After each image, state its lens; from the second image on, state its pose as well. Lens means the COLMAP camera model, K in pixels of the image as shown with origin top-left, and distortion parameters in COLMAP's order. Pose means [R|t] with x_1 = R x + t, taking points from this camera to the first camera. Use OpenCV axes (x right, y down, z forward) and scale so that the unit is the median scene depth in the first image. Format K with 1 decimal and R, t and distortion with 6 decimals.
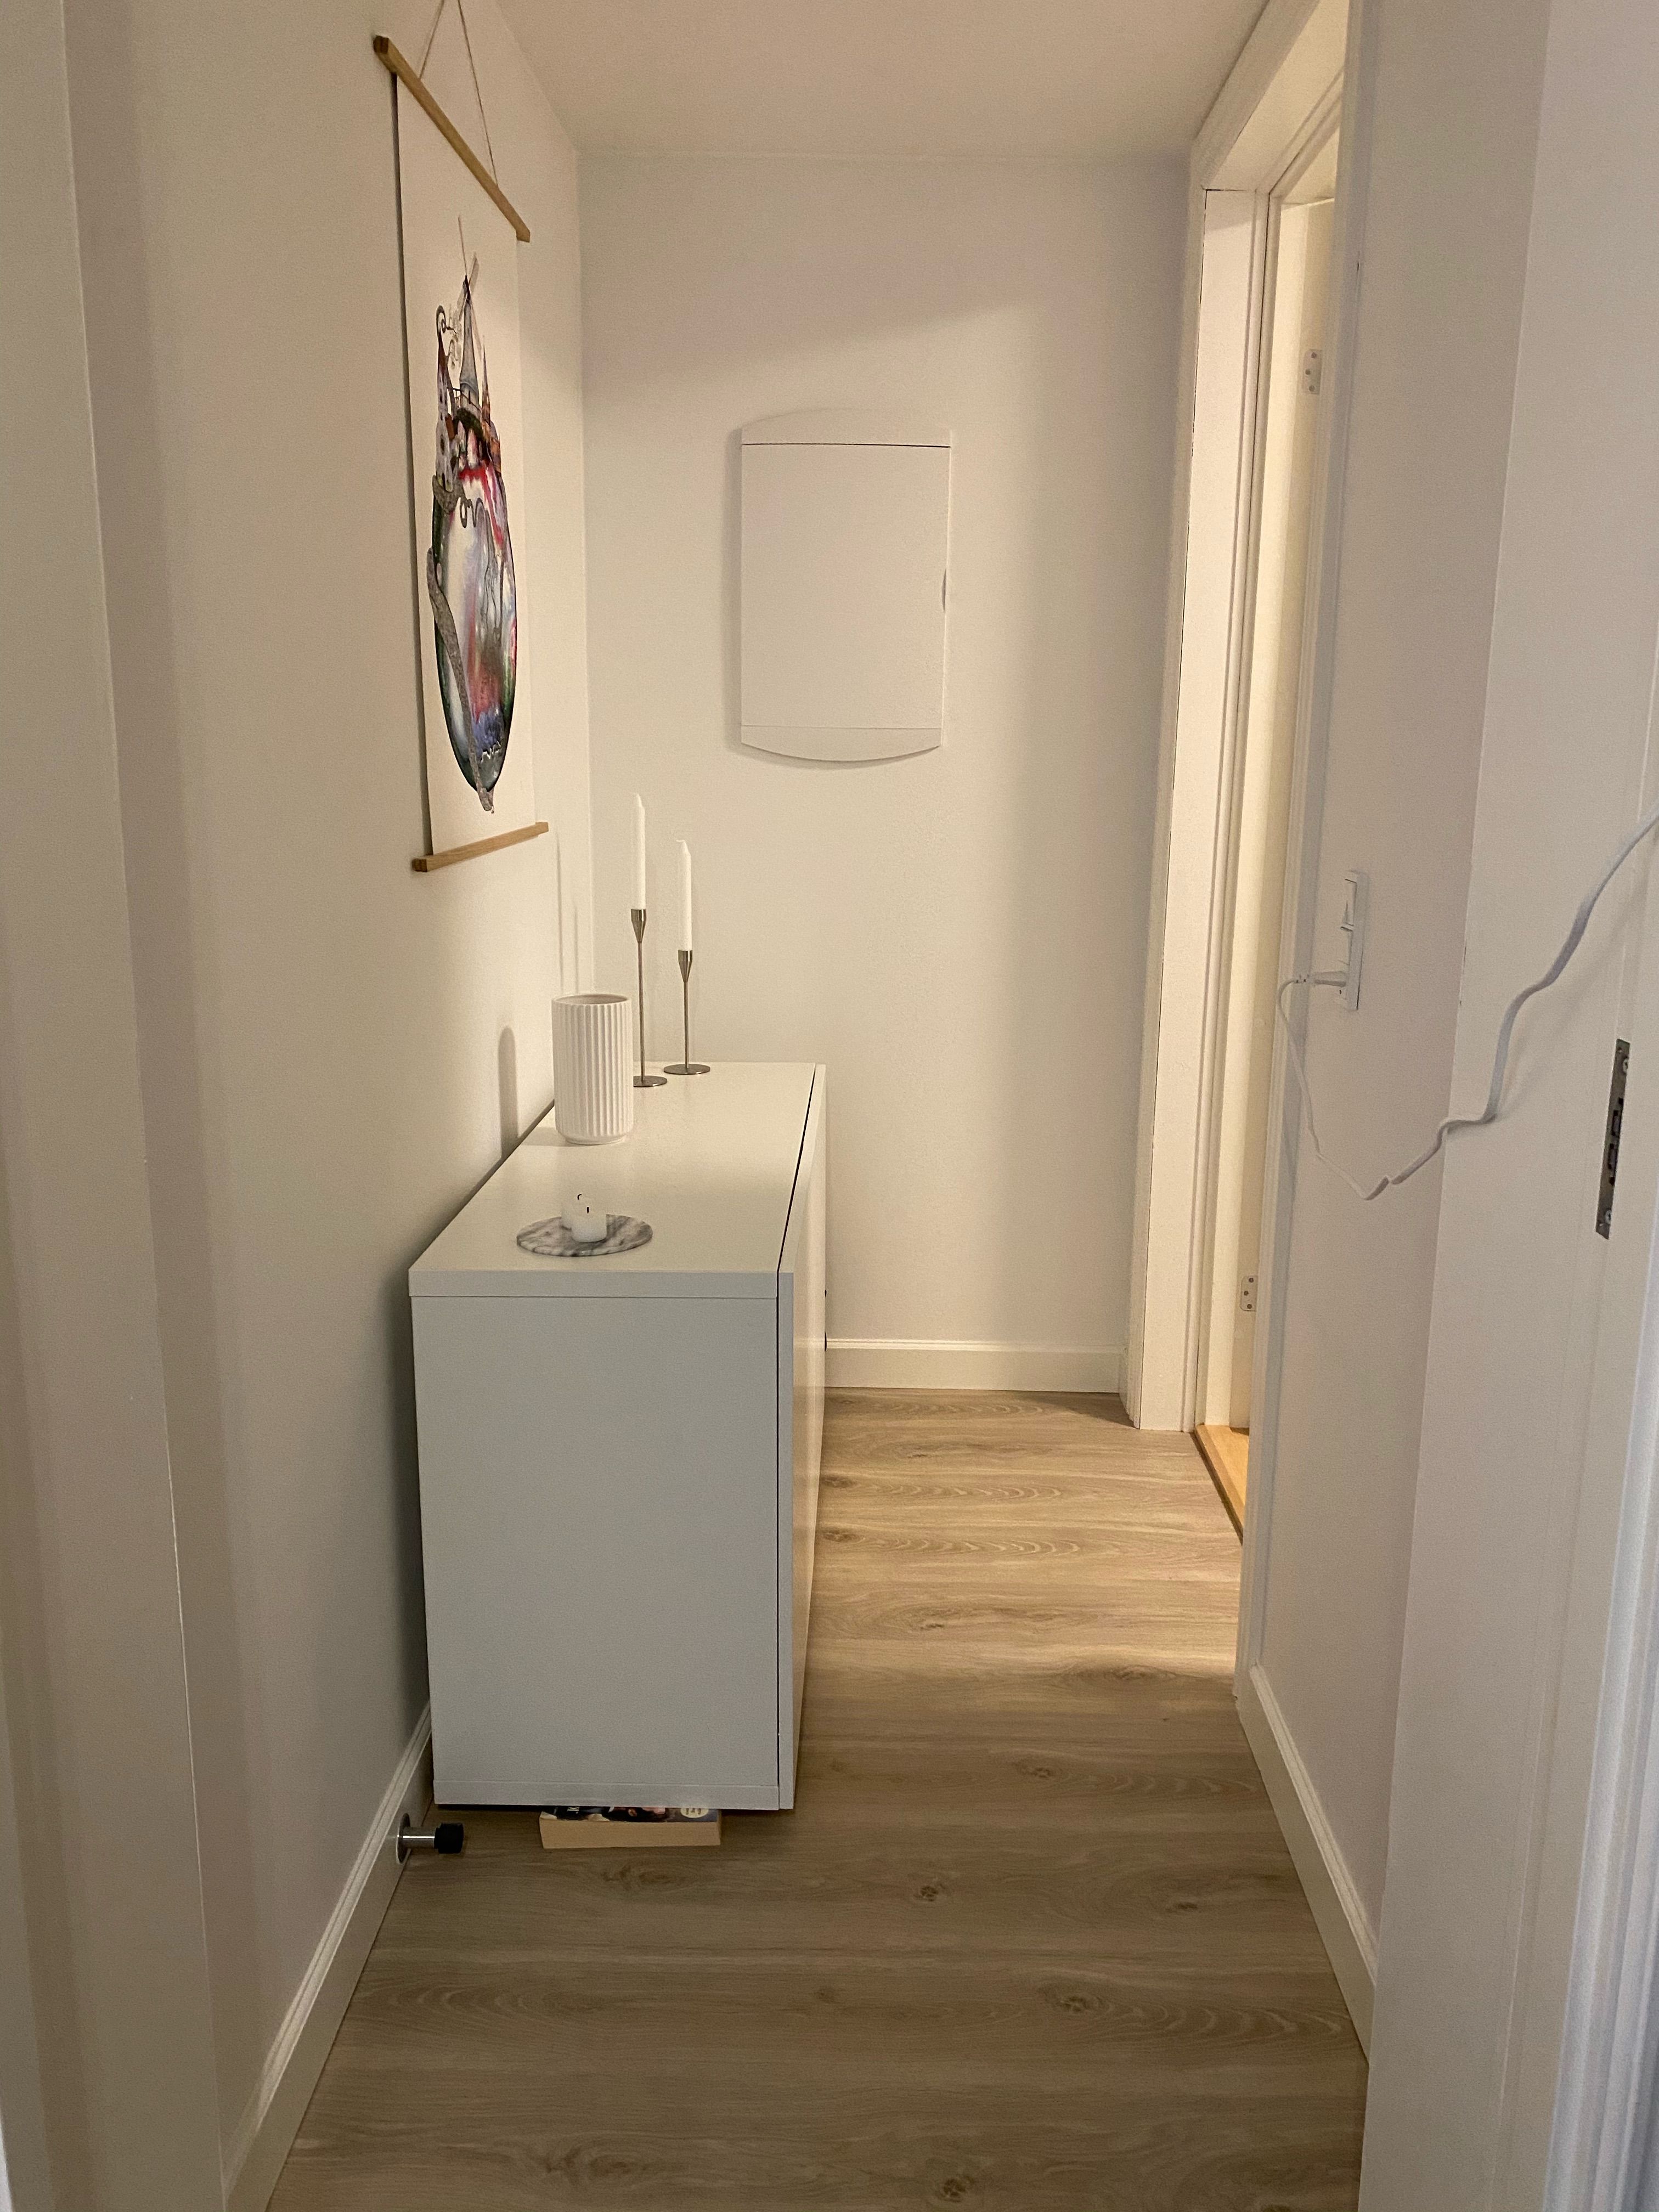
lens RADIAL K [[1662.1, 0, 829.5], [0, 1662.1, 1106.0], [0, 0, 1]] dist [0.098683, -0.001588]
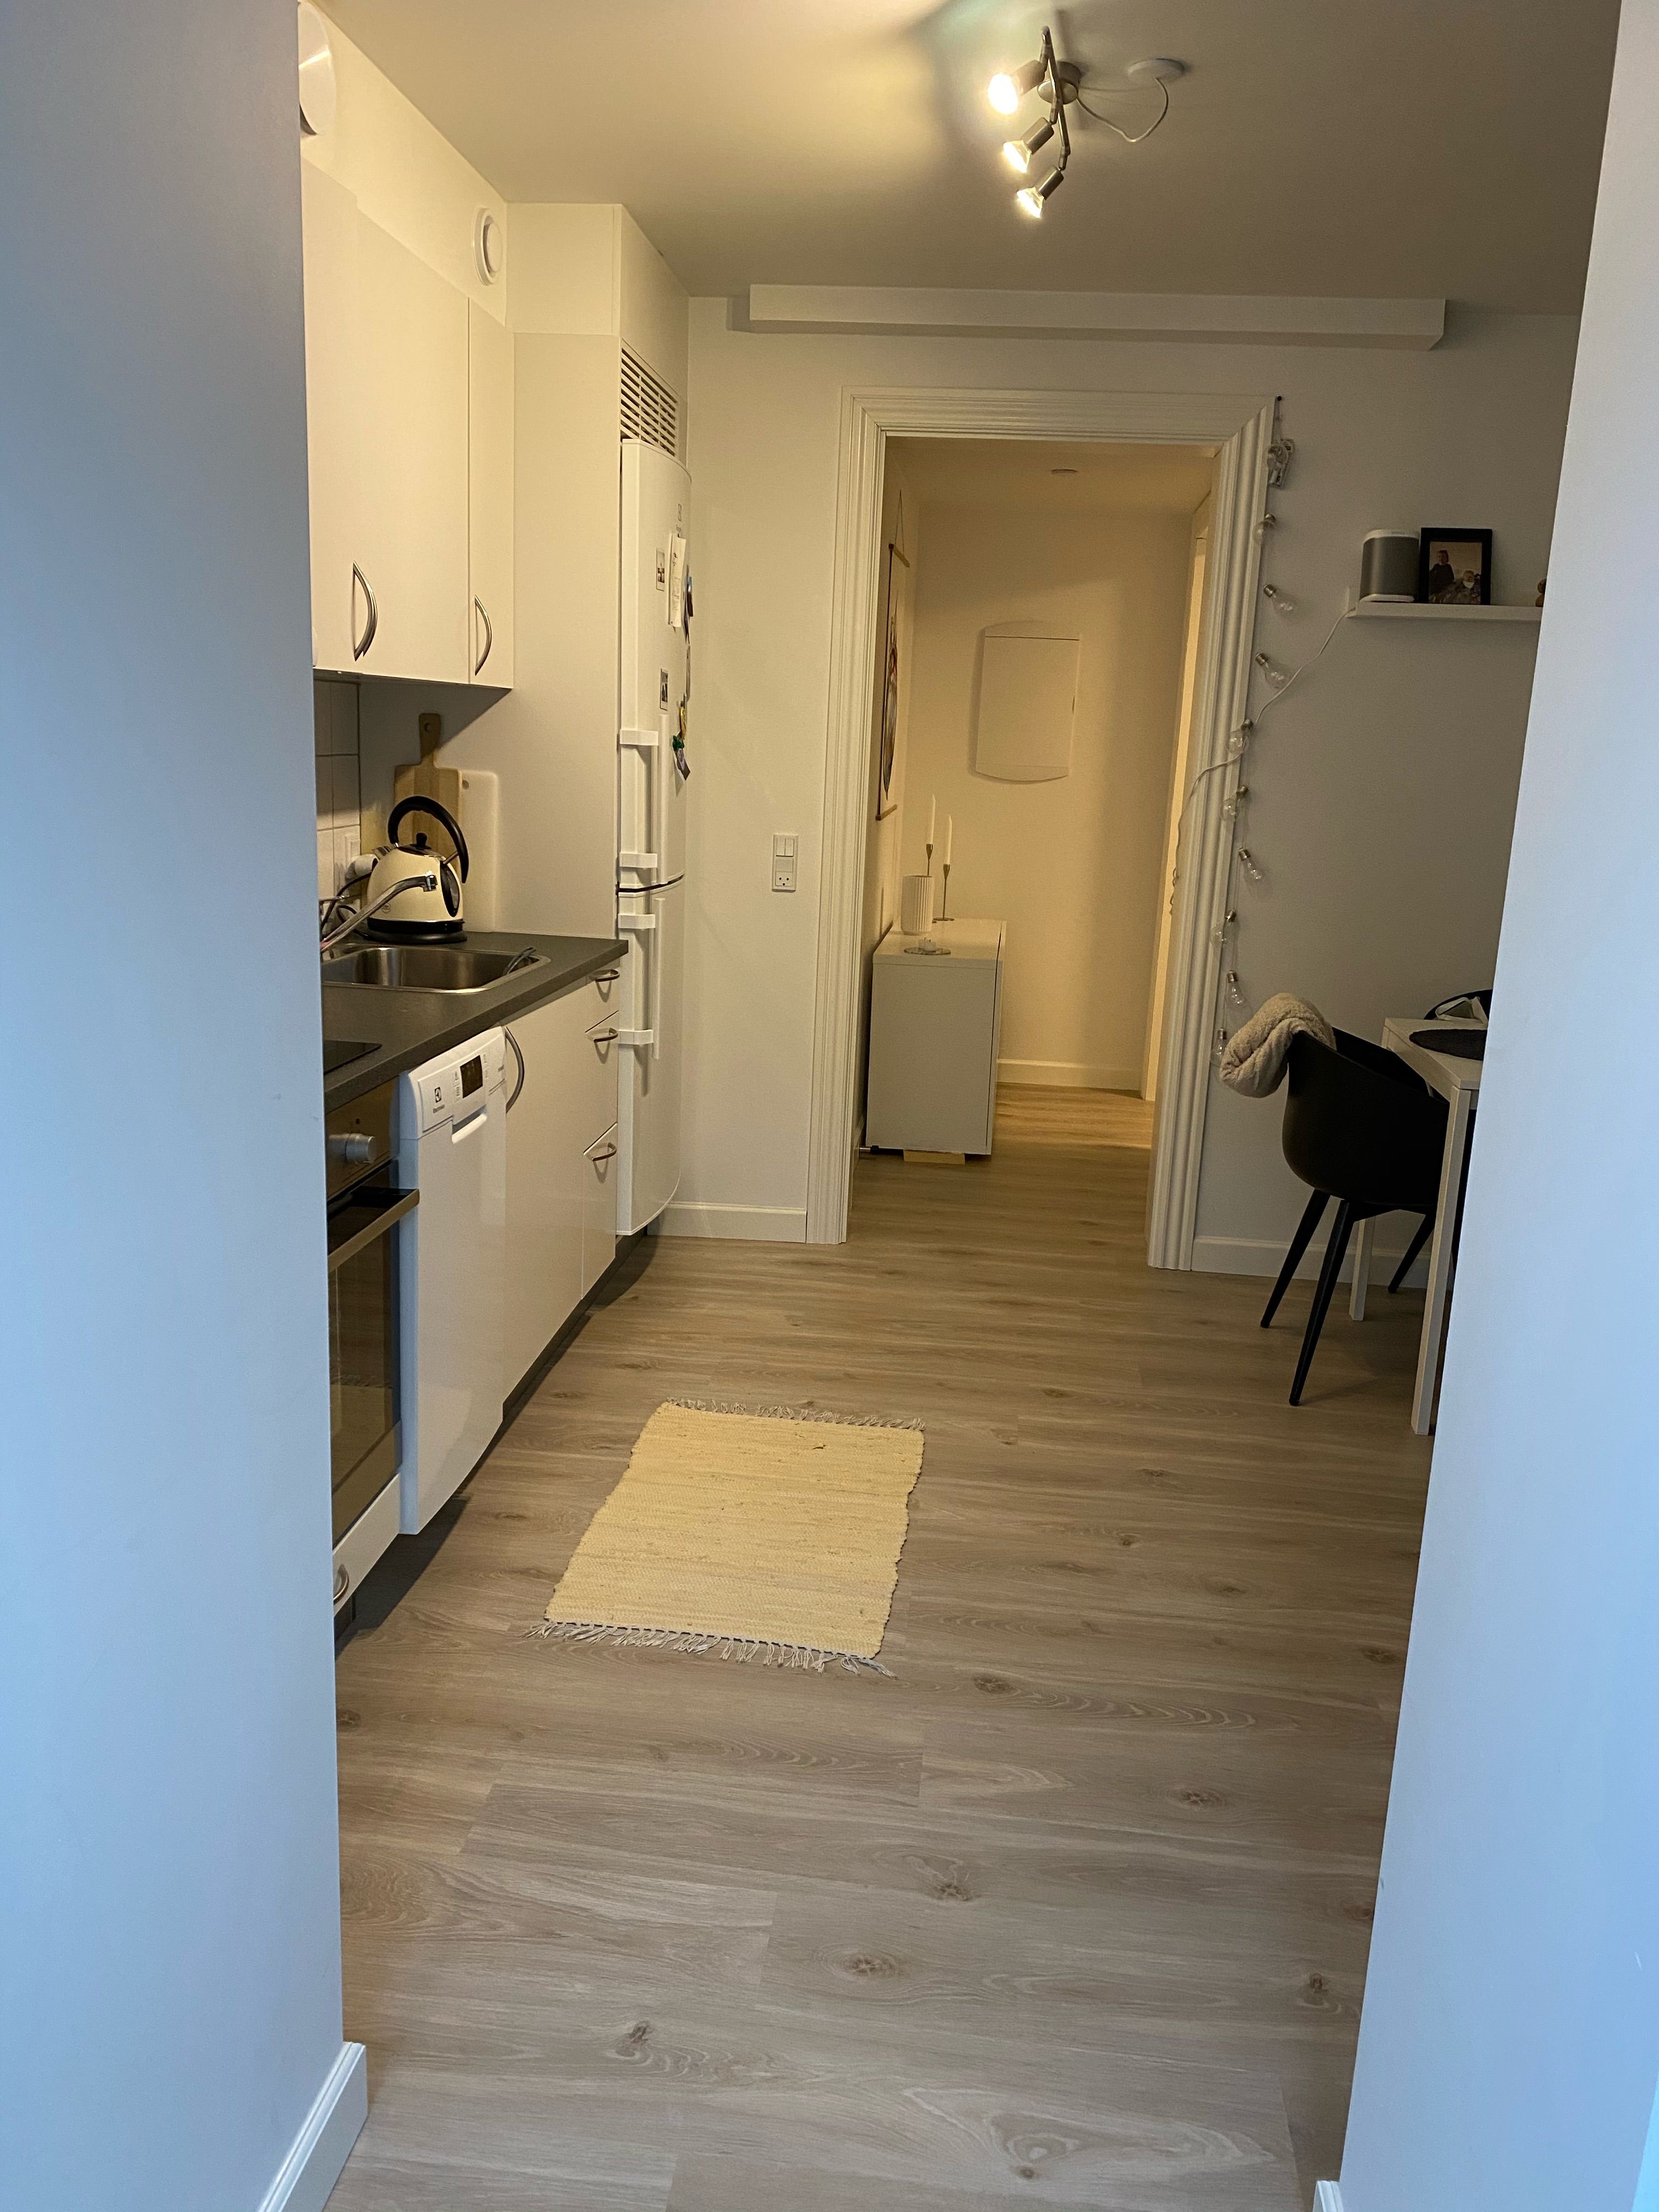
lens RADIAL K [[1662.1, 0, 829.5], [0, 1662.1, 1106.0], [0, 0, 1]] dist [0.098683, -0.001588]
pose [[0.995911, 0.054279, -0.072211, -0.065660], [-0.054123, 0.998526, 0.004121, 0.230958], [0.072328, -0.000196, 0.997381, -1.246941]]
